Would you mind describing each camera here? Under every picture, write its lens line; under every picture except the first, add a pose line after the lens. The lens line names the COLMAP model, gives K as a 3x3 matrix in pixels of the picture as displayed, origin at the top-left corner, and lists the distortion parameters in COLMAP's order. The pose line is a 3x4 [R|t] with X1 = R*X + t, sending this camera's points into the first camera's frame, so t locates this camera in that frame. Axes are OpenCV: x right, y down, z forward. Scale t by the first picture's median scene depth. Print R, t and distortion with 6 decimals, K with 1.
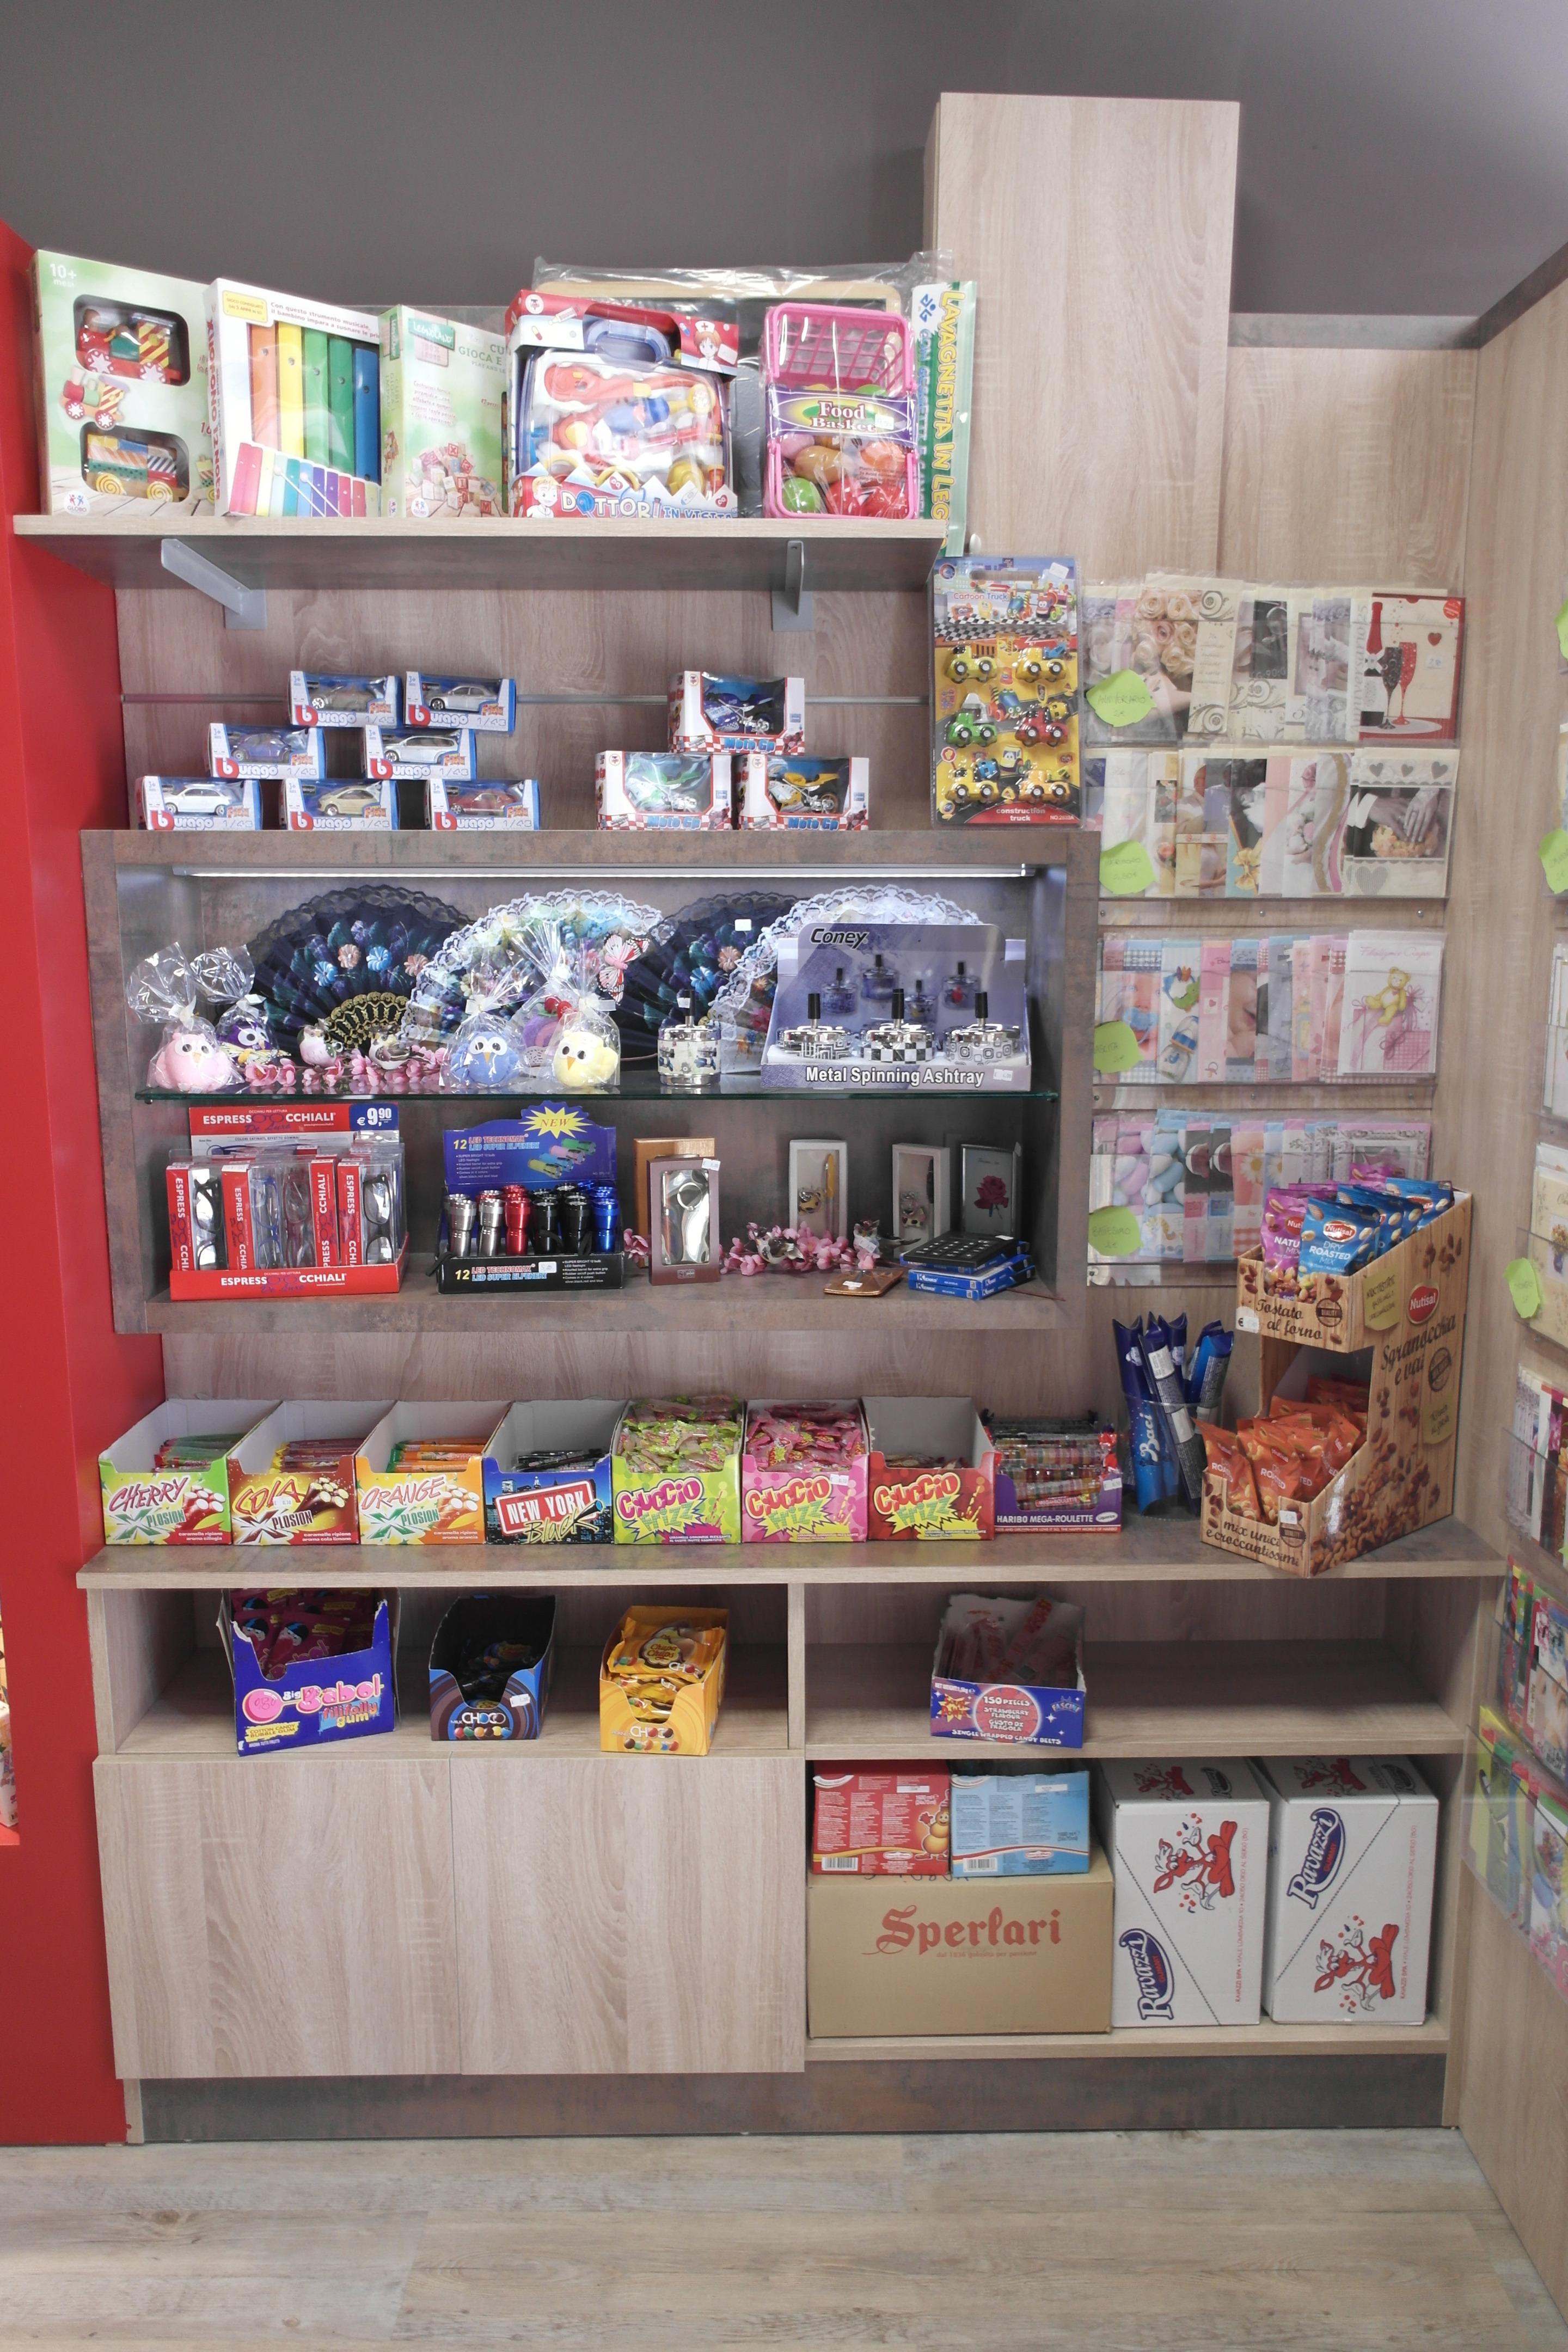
lens RADIAL K [[1645.6, 0, 806.9], [0, 1645.6, 1180.4], [0, 0, 1]] dist [-0.017927, 0.014534]
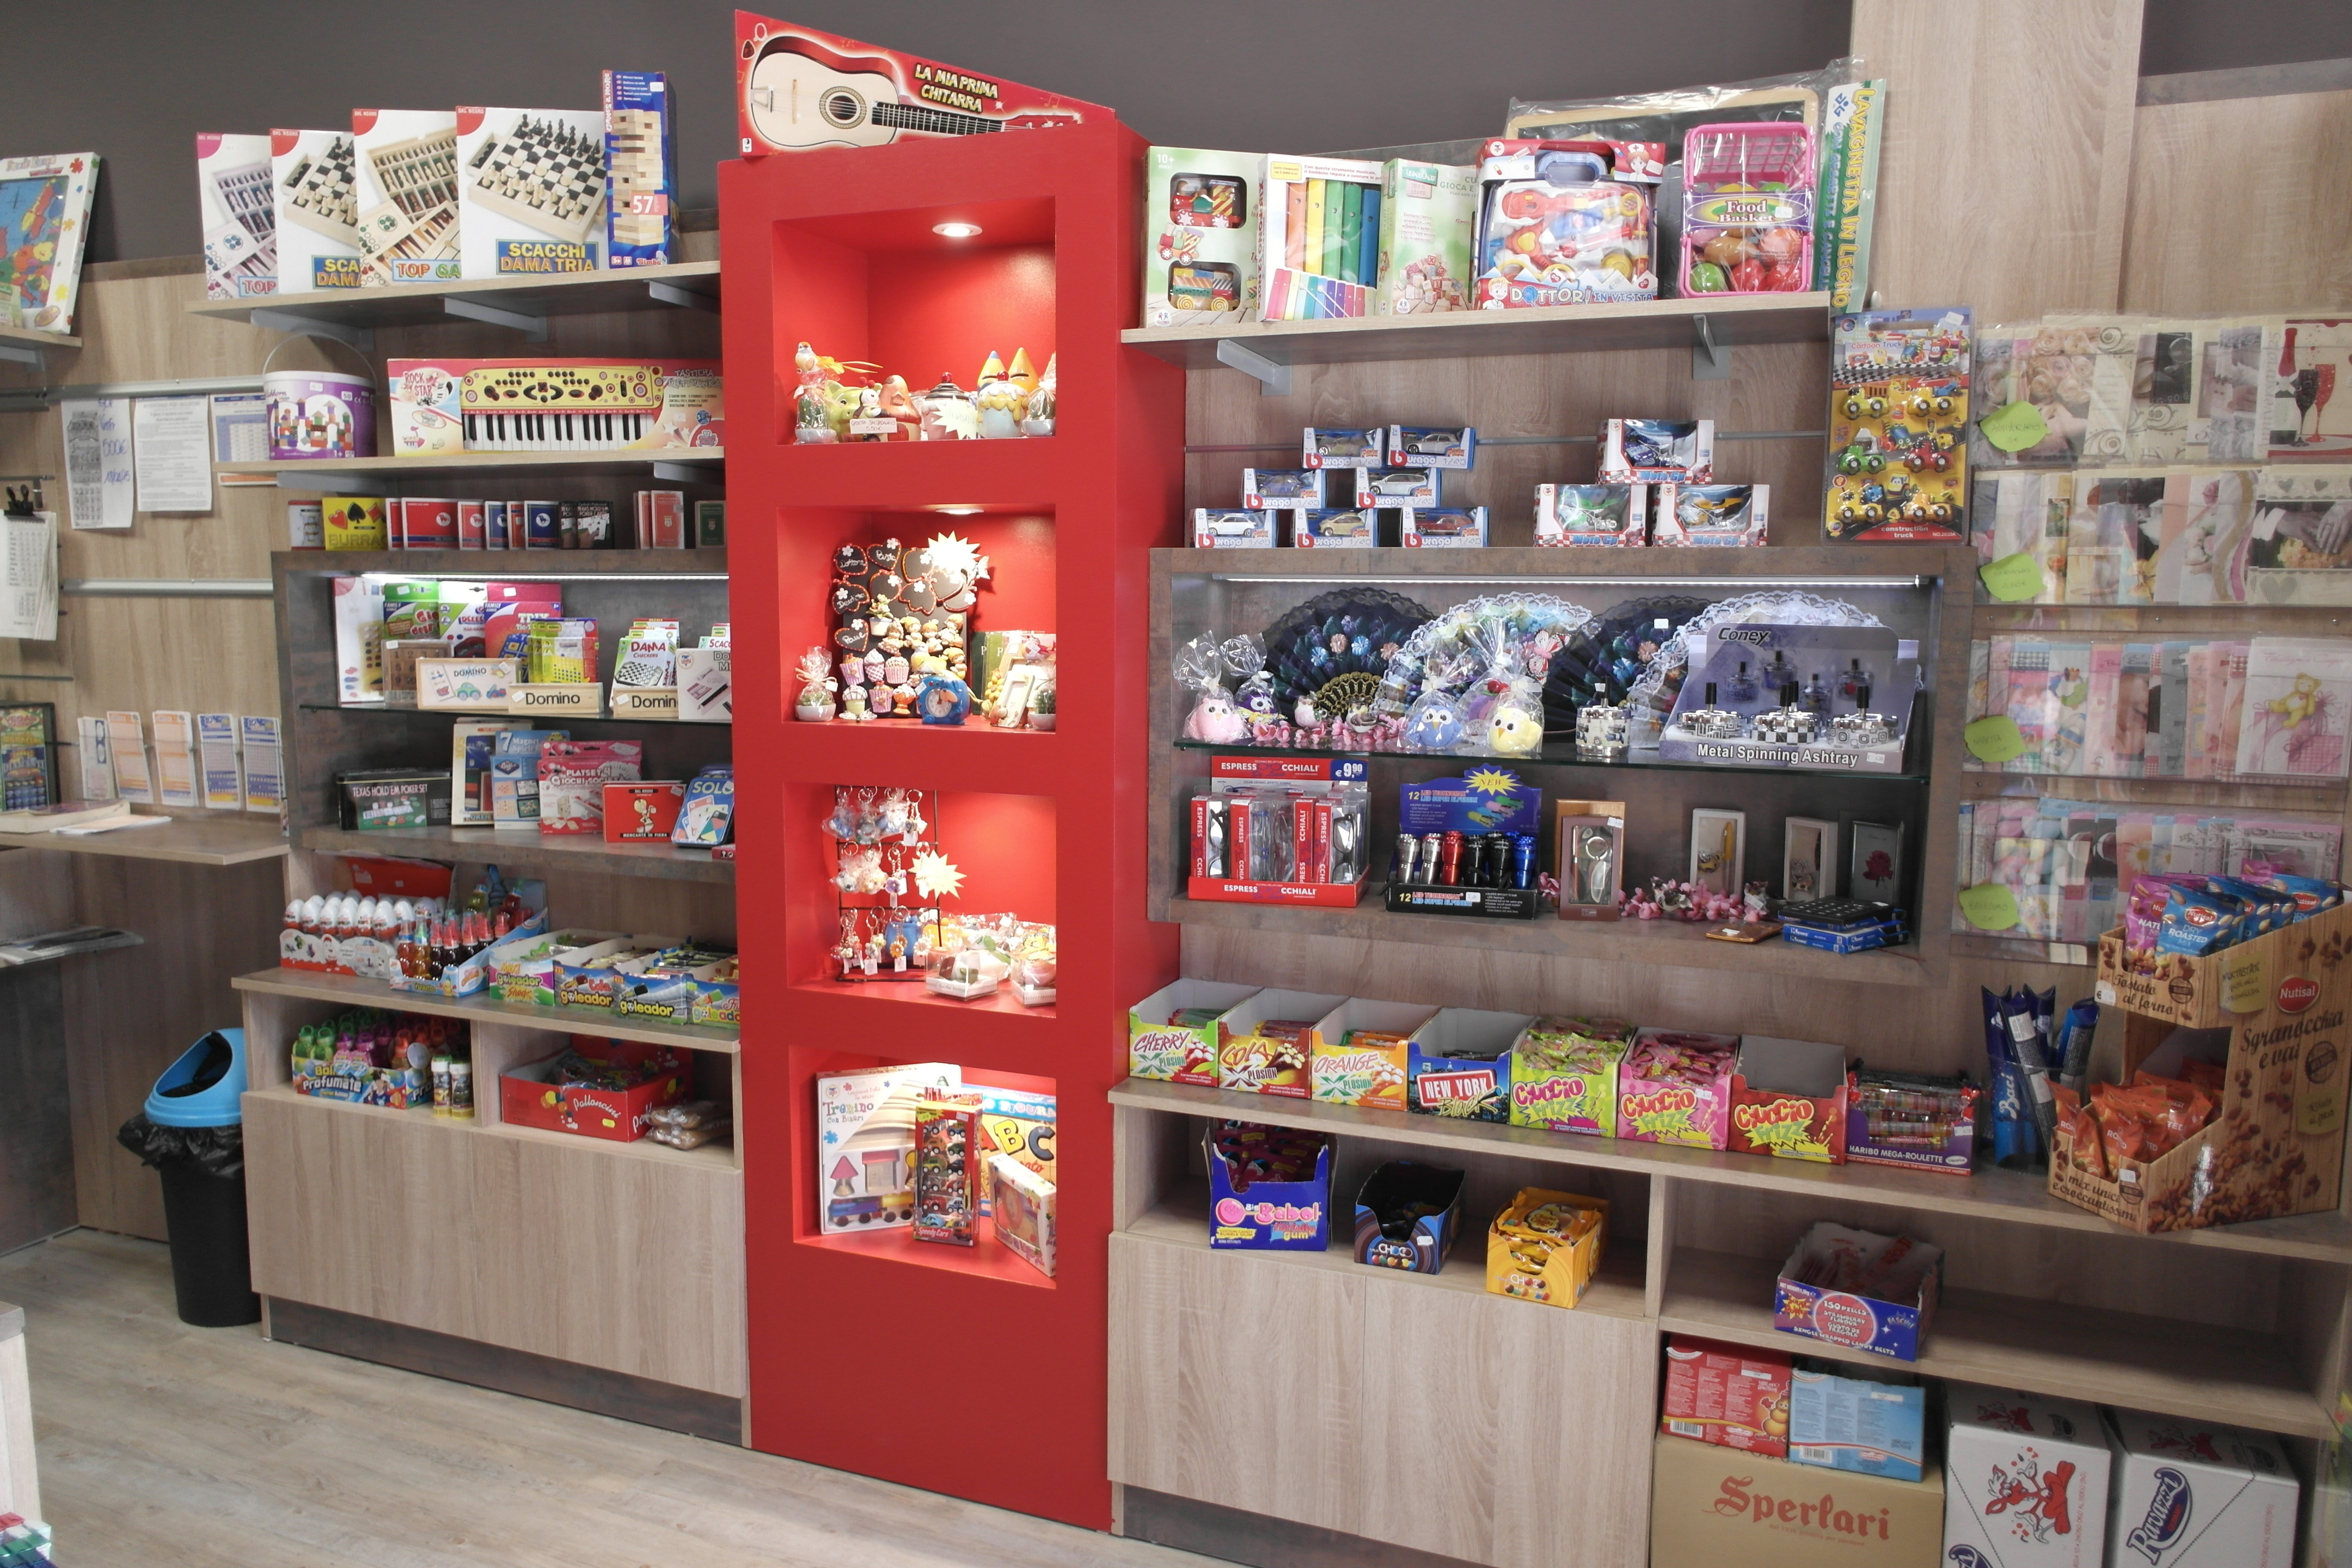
lens RADIAL K [[1645.6, 0, 1167.3], [0, 1645.6, 800.9], [0, 0, 1]] dist [-0.017927, 0.014534]
pose [[0.920526, 0.055551, -0.386713, 0.108687], [-0.070622, 0.997193, -0.024861, 0.028756], [0.384246, 0.050196, 0.921865, -0.239863]]
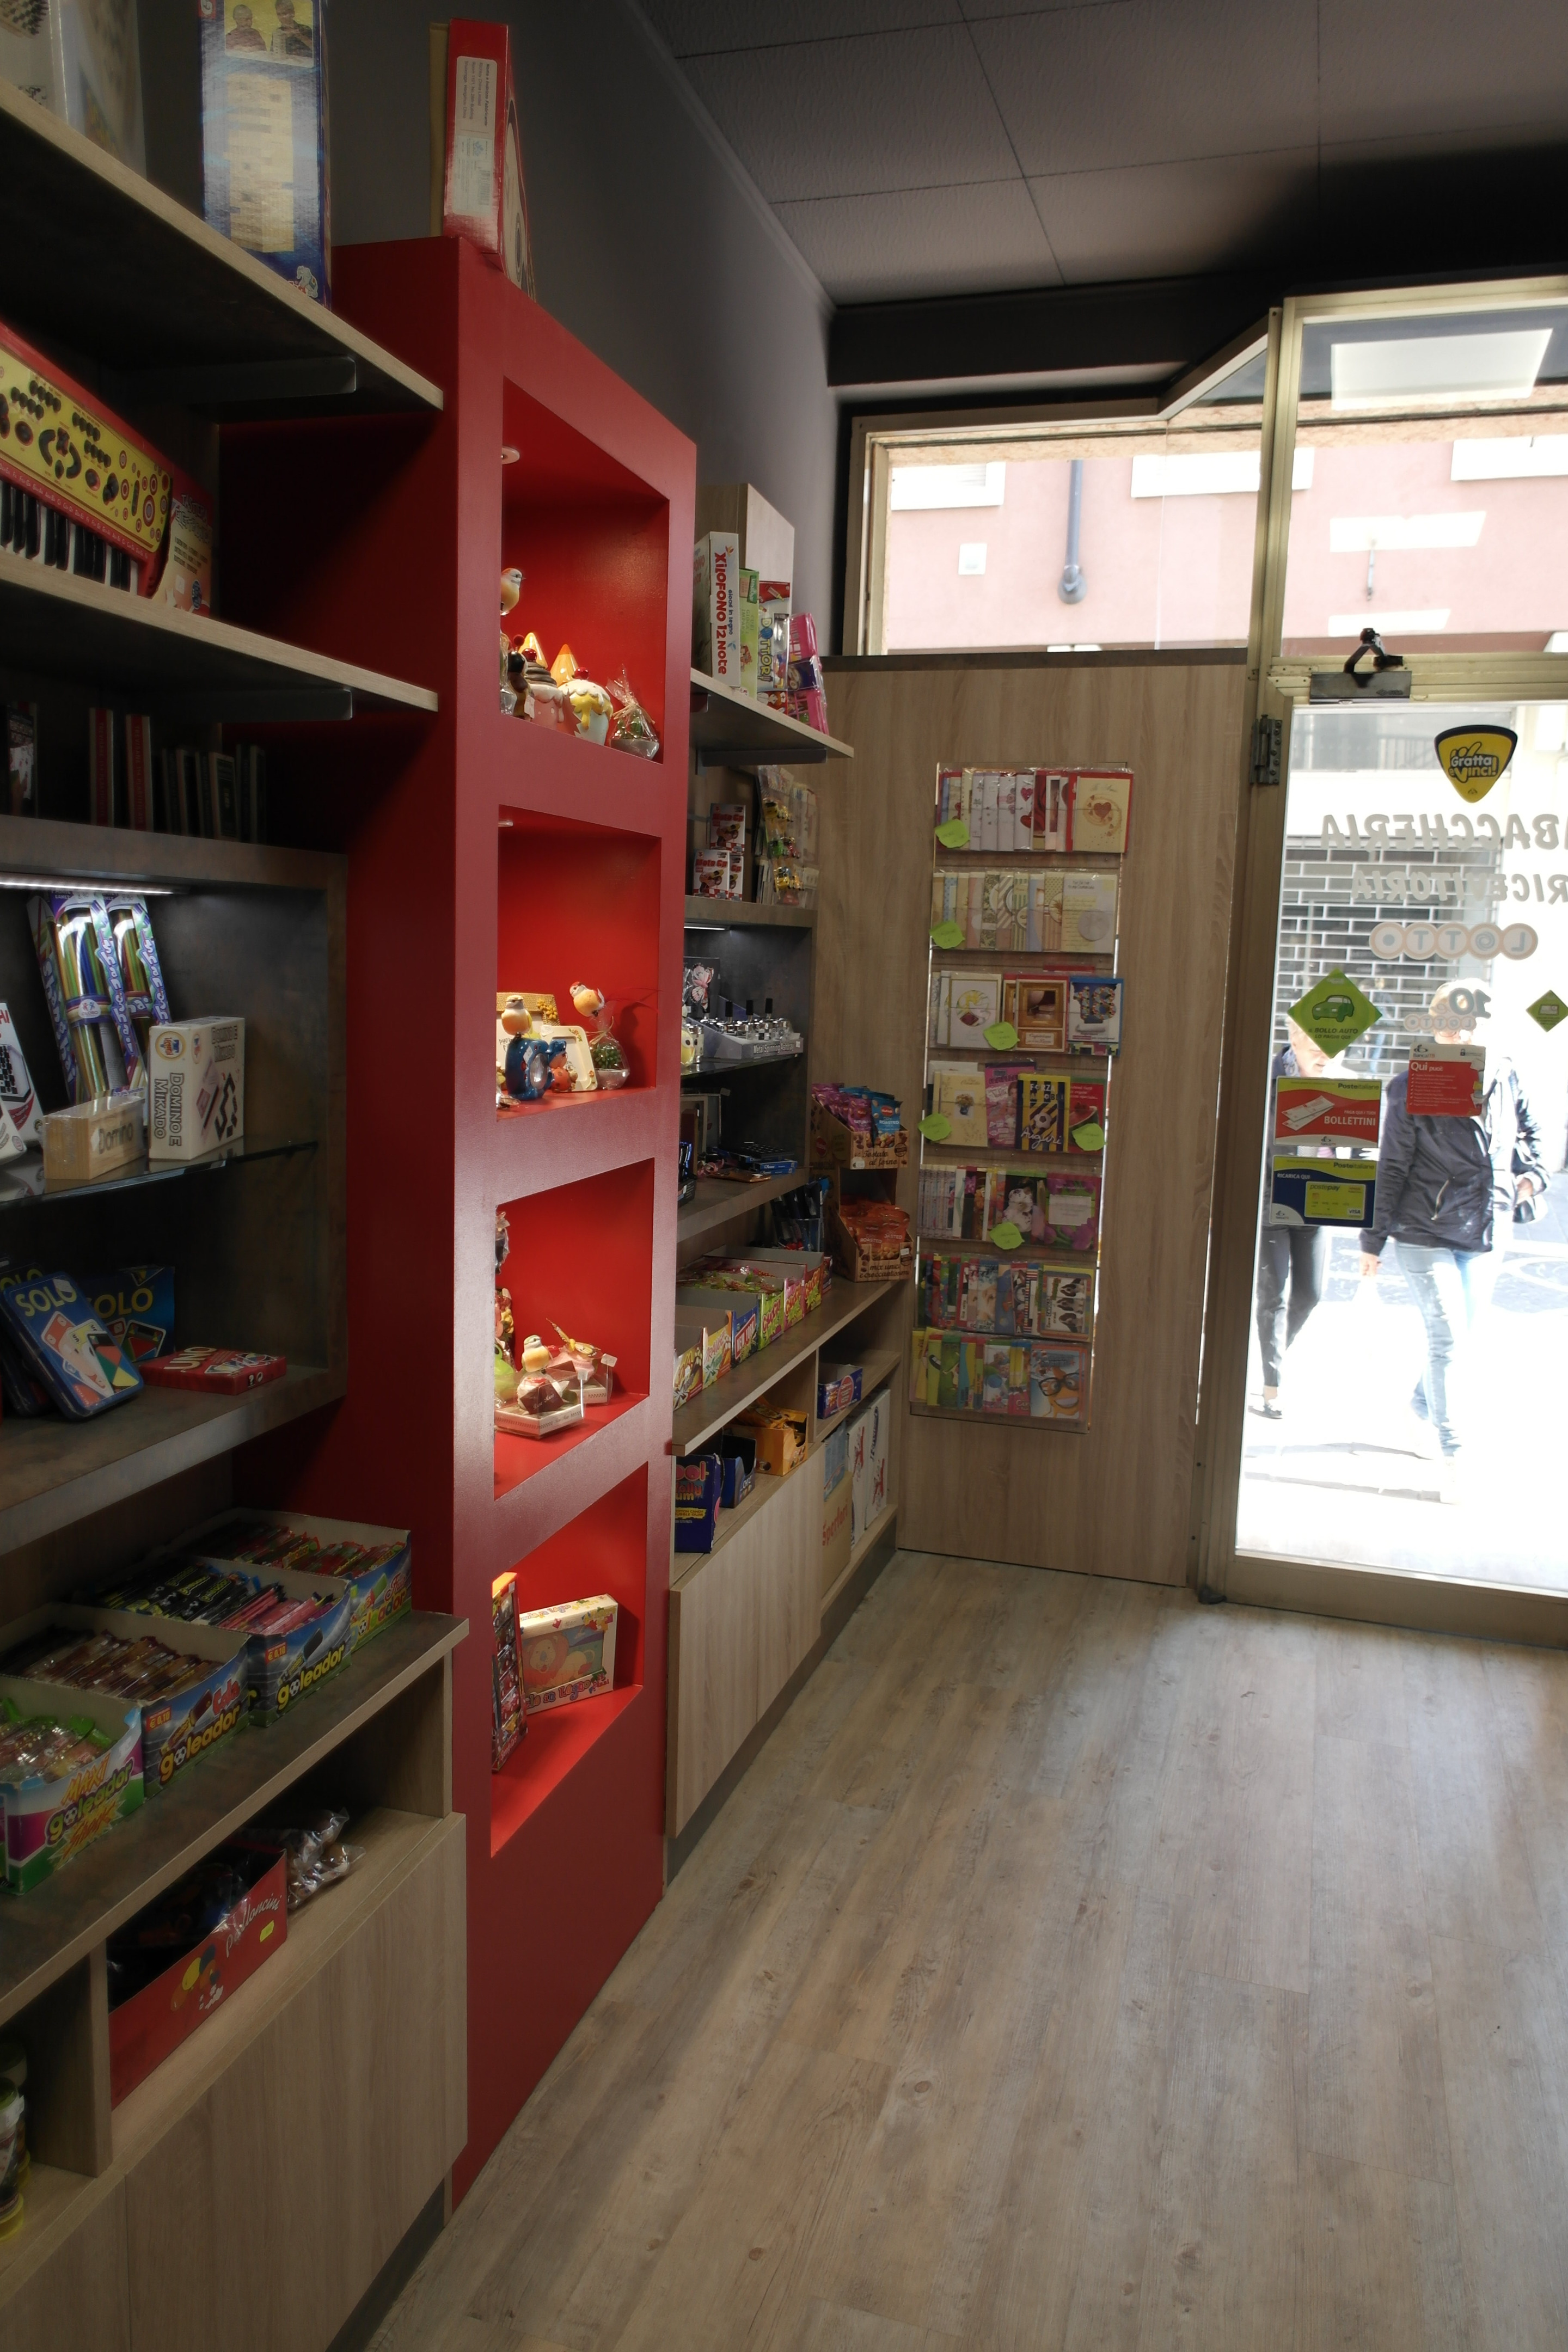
lens RADIAL K [[1645.6, 0, 806.9], [0, 1645.6, 1180.4], [0, 0, 1]] dist [-0.017927, 0.014534]
pose [[0.299612, -0.124325, 0.945926, -1.582795], [0.122449, 0.988284, 0.091108, -0.079007], [-0.946171, 0.088530, 0.311325, 0.449888]]
